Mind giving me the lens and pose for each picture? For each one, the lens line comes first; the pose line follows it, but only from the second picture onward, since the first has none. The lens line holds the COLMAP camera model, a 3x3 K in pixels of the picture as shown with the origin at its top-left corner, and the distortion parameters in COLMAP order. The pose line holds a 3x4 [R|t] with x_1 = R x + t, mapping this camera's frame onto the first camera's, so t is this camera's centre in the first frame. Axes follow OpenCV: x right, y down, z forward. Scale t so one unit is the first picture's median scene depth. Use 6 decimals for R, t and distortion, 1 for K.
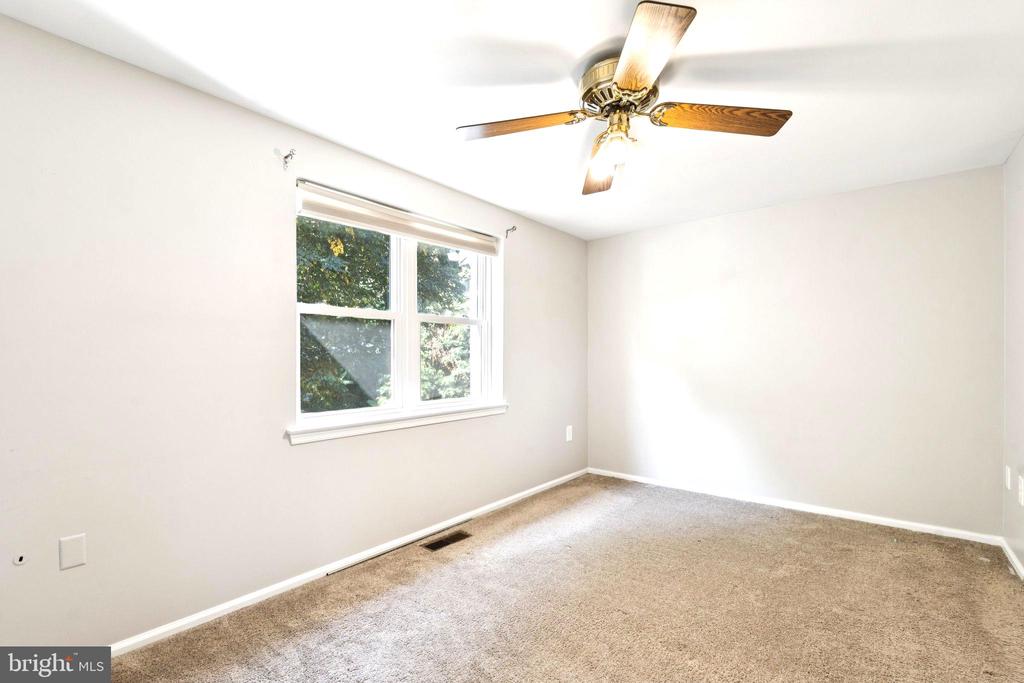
lens RADIAL K [[457.5, 0, 512.0], [0, 457.5, 356.7], [0, 0, 1]] dist [0.001199, 0.000489]
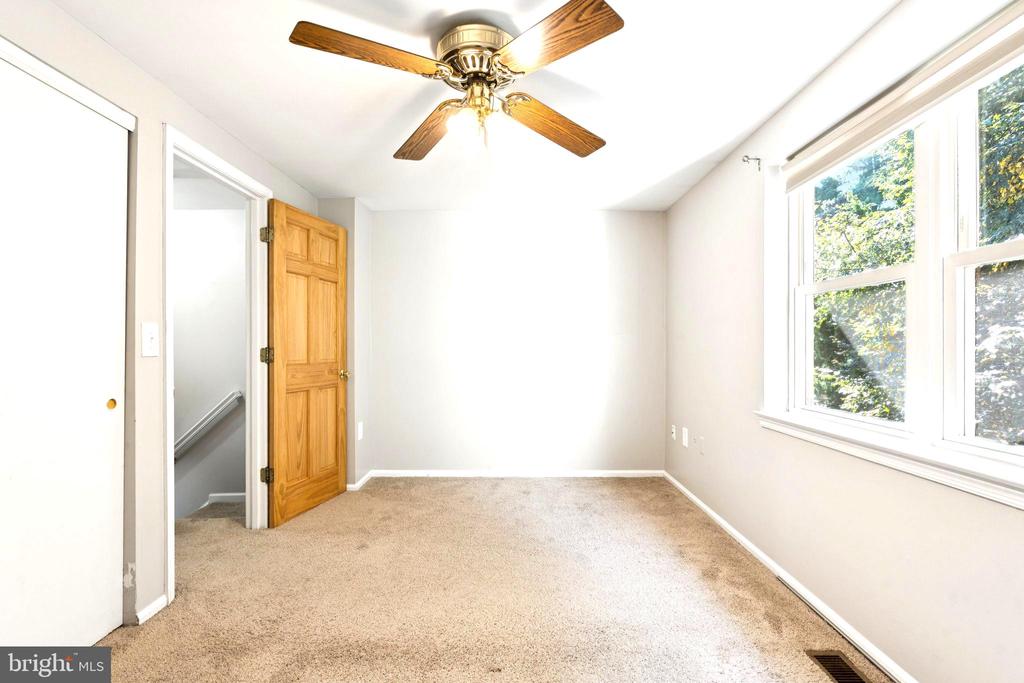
lens RADIAL K [[462.2, 0, 513.6], [0, 462.2, 348.1], [0, 0, 1]] dist [-0.003642, 0.000453]
pose [[-0.777845, 0.003954, -0.628444, 0.486964], [0.003316, 0.999992, 0.002187, 0.004252], [0.628448, -0.000383, -0.777852, 1.127207]]
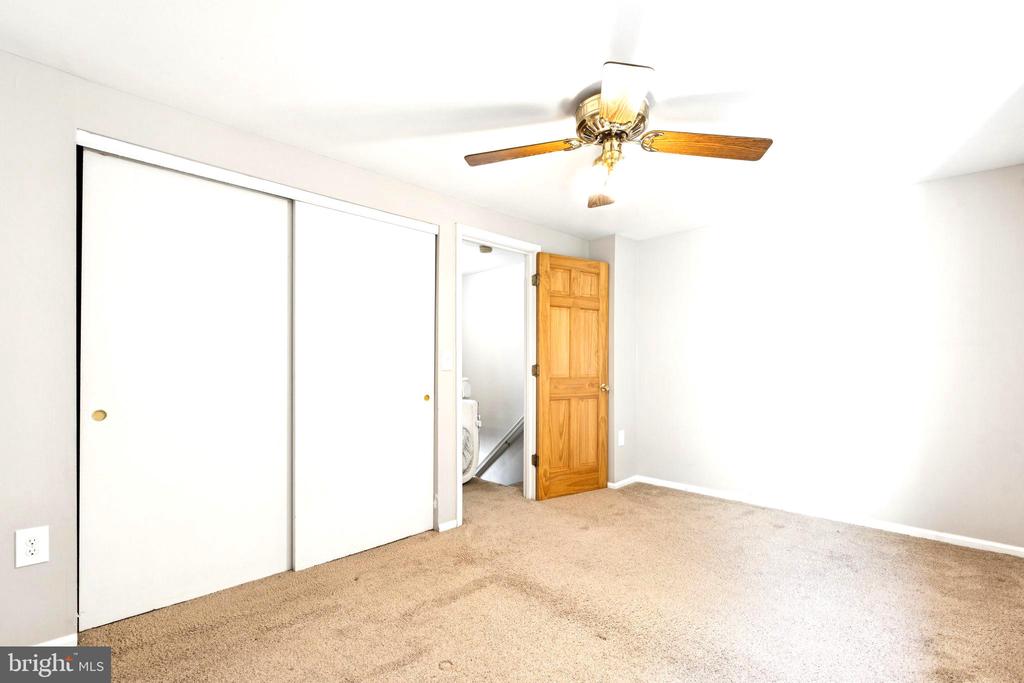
lens RADIAL K [[465.4, 0, 514.2], [0, 465.4, 368.2], [0, 0, 1]] dist [0.000464, 0.000482]
pose [[-0.995969, 0.000536, 0.089700, 0.226455], [0.001256, 0.999968, 0.007963, 0.002667], [-0.089693, 0.008044, -0.995937, 1.348133]]
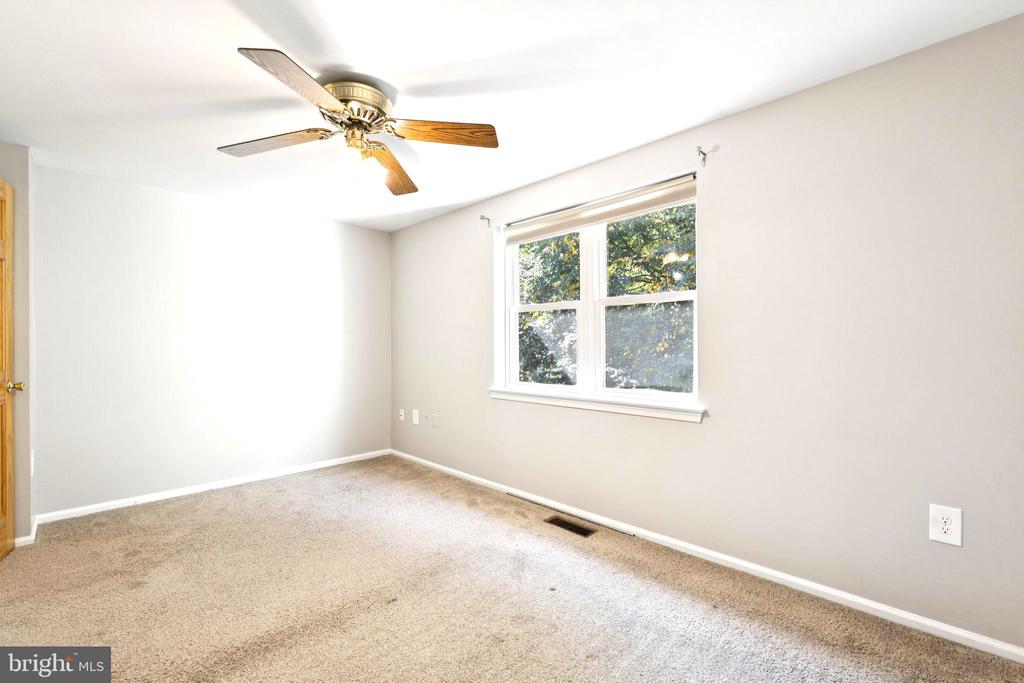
lens RADIAL K [[449.2, 0, 512.0], [0, 449.2, 341.5], [0, 0, 1]] dist [-0.001725, -0.000317]
pose [[-0.101106, -0.001382, -0.994875, 0.816089], [0.010083, 0.999946, -0.002414, -0.000241], [0.994825, -0.010275, -0.101087, 0.940823]]
